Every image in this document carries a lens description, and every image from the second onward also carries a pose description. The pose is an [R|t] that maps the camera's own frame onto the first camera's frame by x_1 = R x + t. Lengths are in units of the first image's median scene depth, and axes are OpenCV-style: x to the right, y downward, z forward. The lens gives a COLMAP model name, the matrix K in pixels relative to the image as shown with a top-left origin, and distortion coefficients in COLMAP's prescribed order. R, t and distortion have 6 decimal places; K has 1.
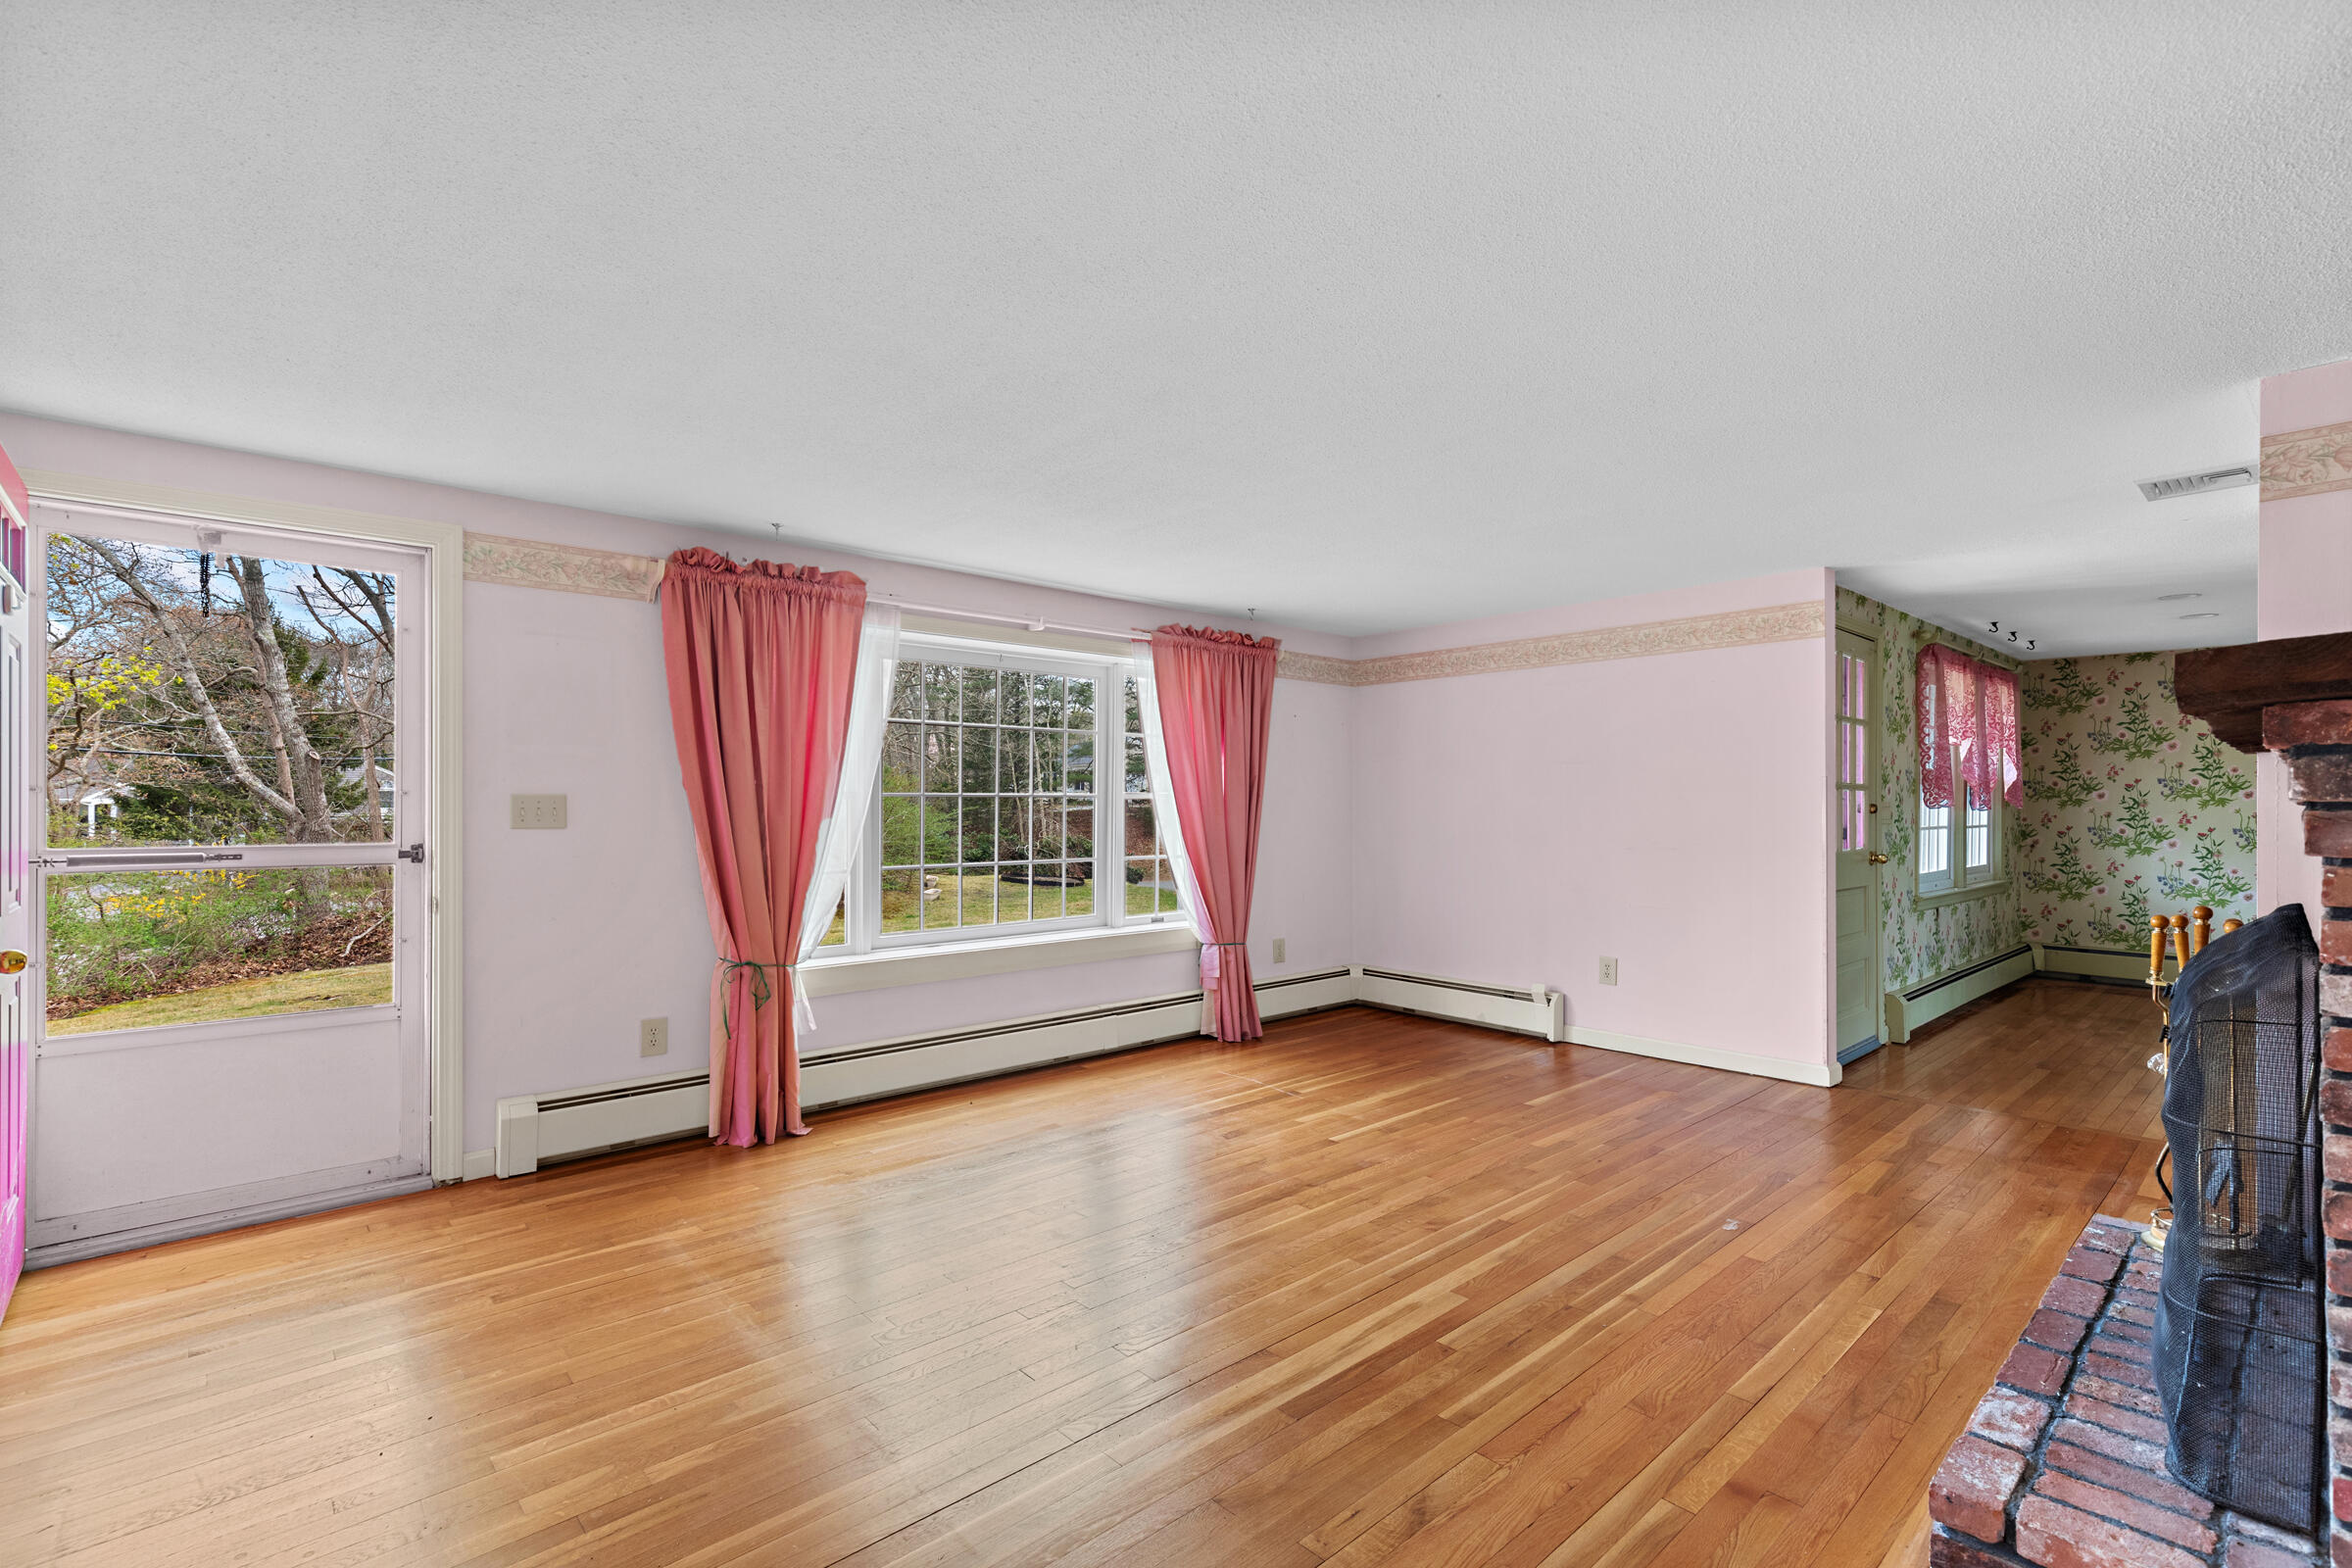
lens RADIAL K [[1062.7, 0, 1186.7], [0, 1062.7, 801.7], [0, 0, 1]] dist [0.005672, 0.000356]
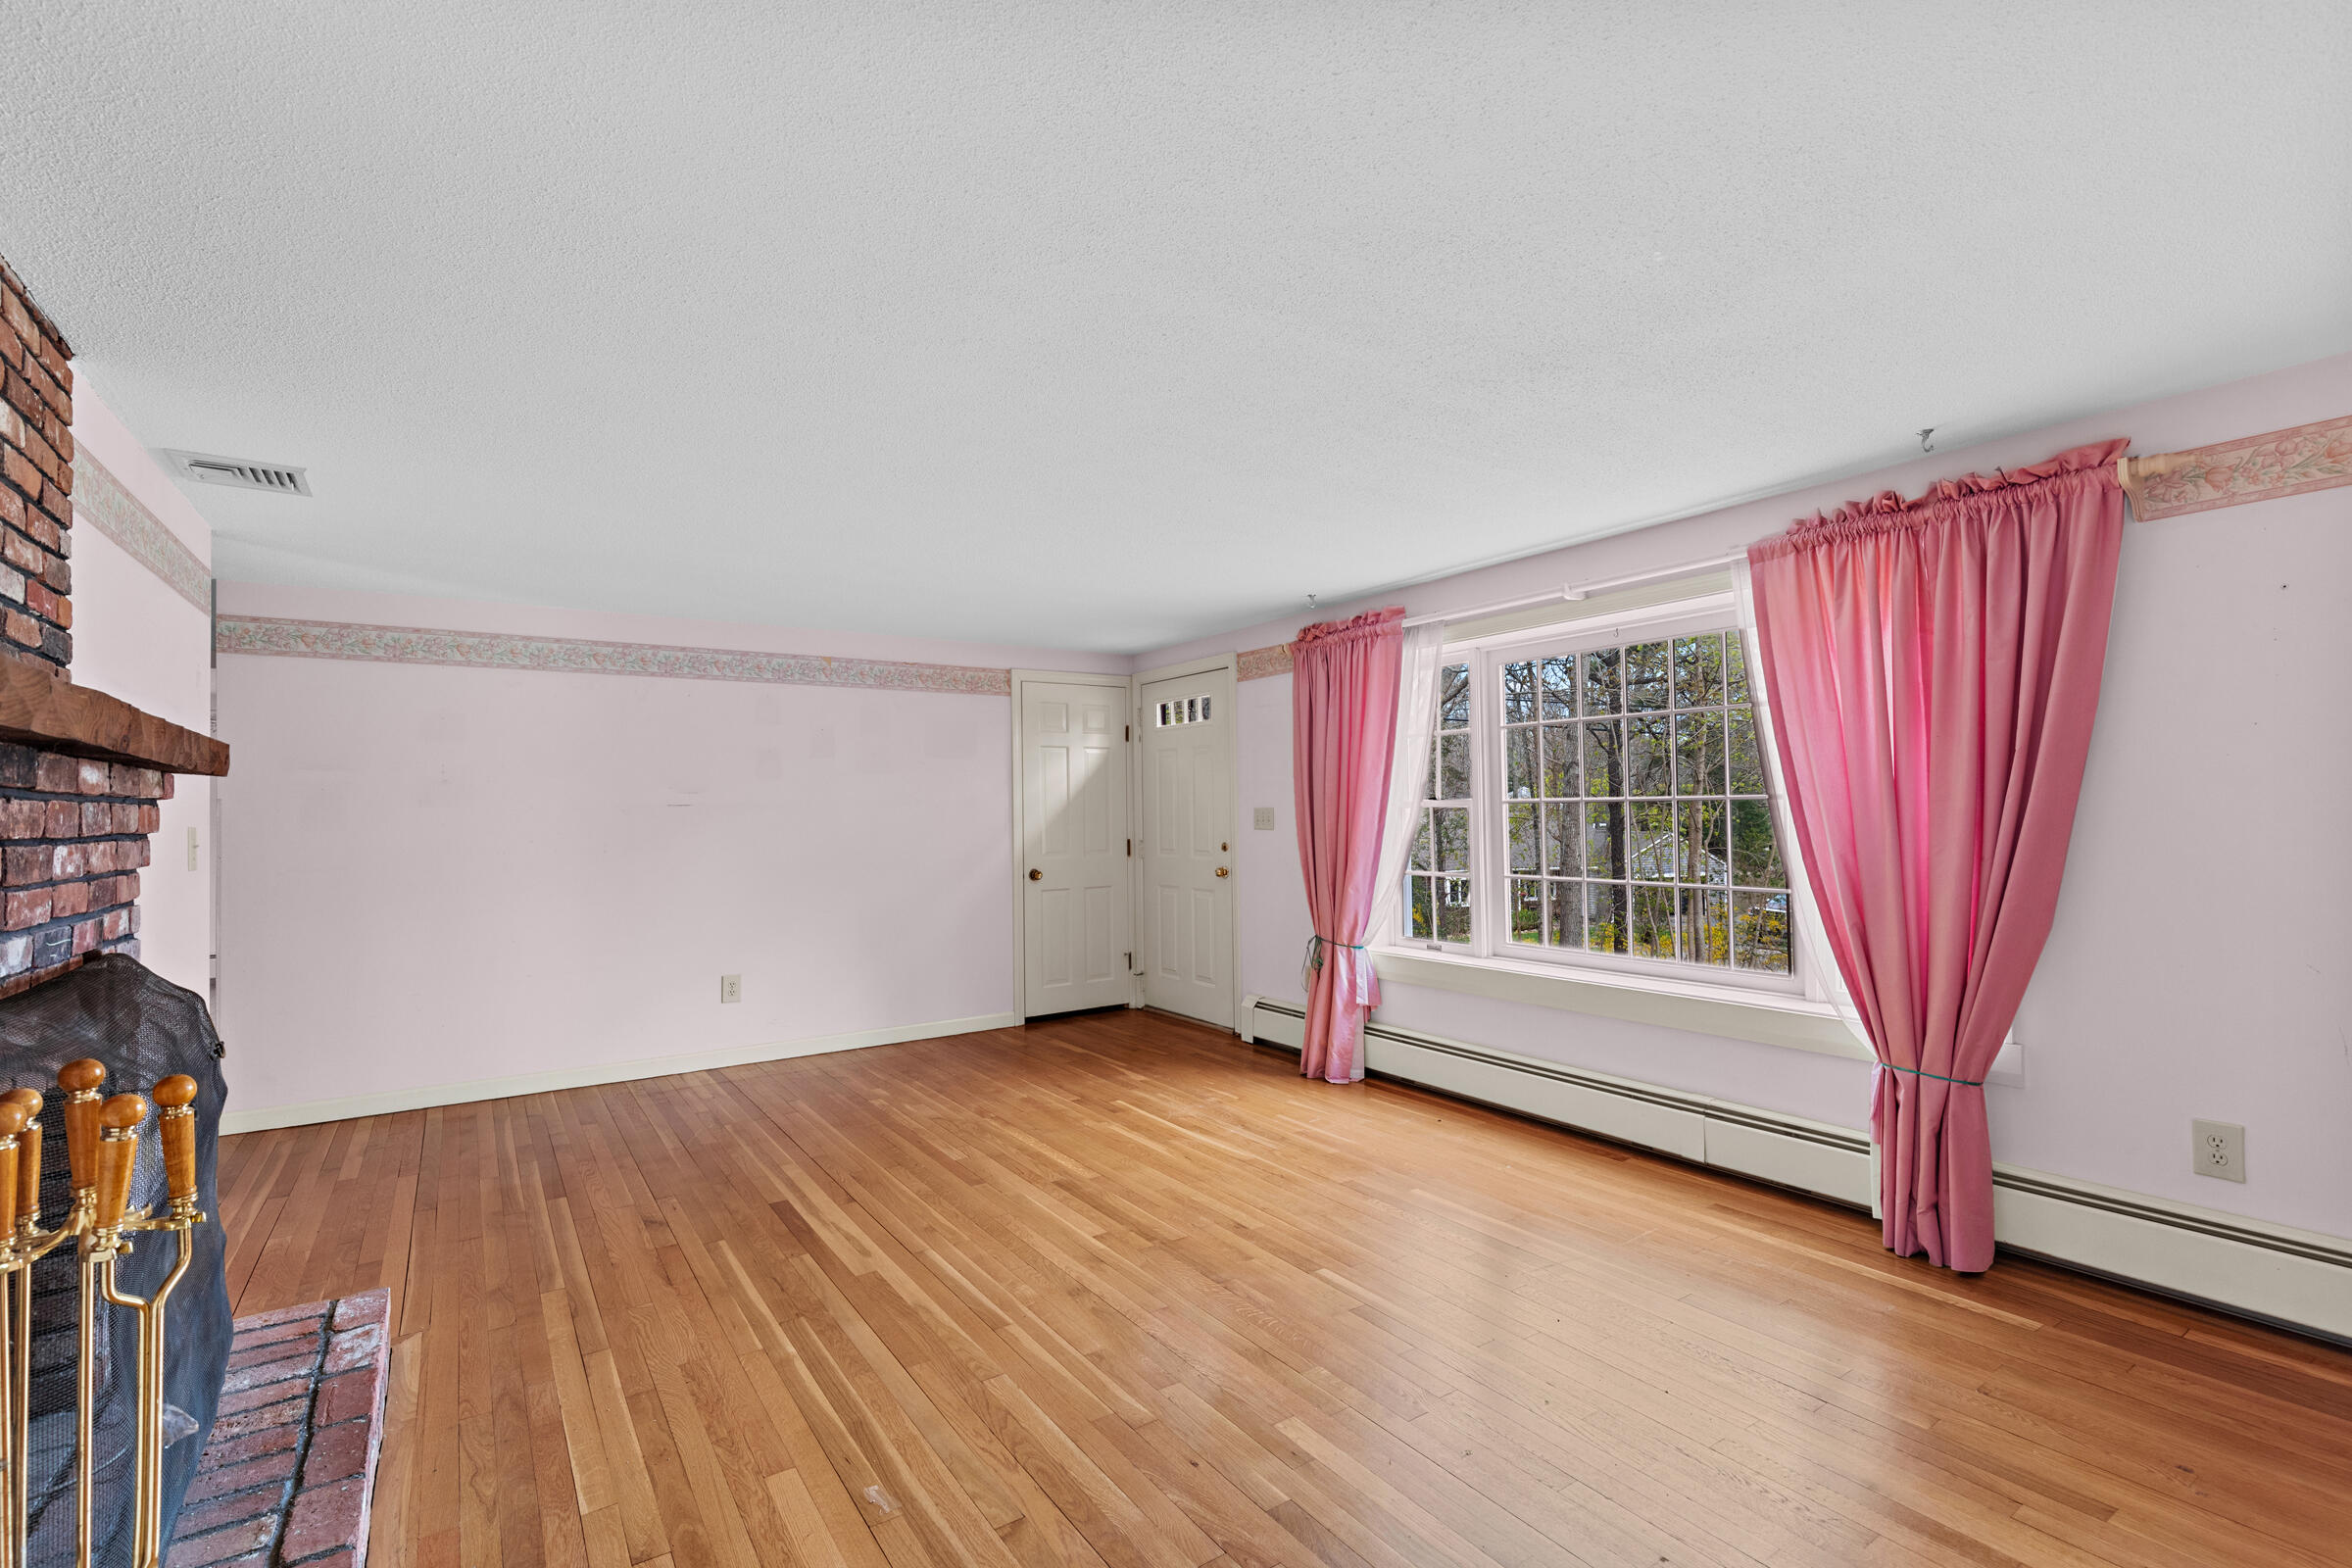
lens RADIAL K [[1062.7, 0, 1186.7], [0, 1062.7, 801.7], [0, 0, 1]] dist [0.005672, 0.000356]
pose [[-0.137127, -0.008857, -0.990514, 1.120428], [0.016277, 0.999805, -0.011194, -0.001818], [0.990420, -0.017658, -0.136956, 1.282807]]
